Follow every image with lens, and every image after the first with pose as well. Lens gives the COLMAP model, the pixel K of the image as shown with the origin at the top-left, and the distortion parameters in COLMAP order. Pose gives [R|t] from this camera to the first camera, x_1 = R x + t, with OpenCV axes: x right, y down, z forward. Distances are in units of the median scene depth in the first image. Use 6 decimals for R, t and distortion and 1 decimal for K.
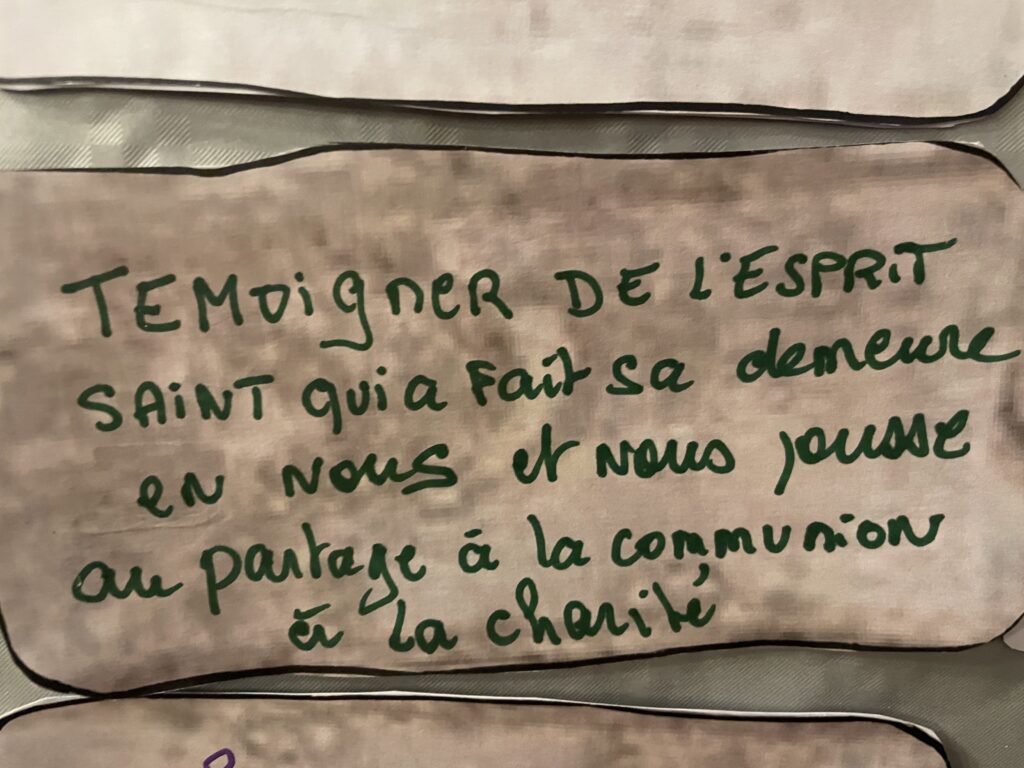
lens RADIAL K [[755.4, 0, 525.8], [0, 755.4, 401.7], [0, 0, 1]] dist [0.039855, -0.081757]
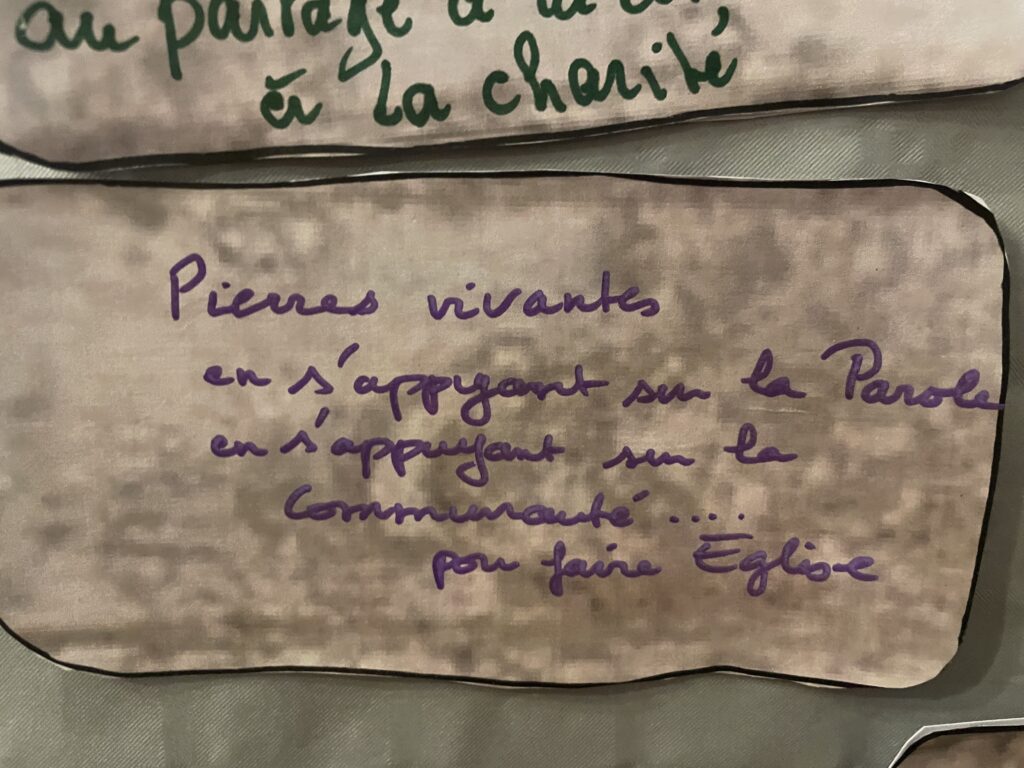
lens RADIAL K [[755.4, 0, 525.2], [0, 755.4, 383.0], [0, 0, 1]] dist [0.039855, -0.081757]
pose [[0.999278, -0.034971, 0.014835, -0.026867], [0.034872, 0.999368, 0.006930, 0.635712], [-0.015068, -0.006407, 0.999866, 0.103515]]
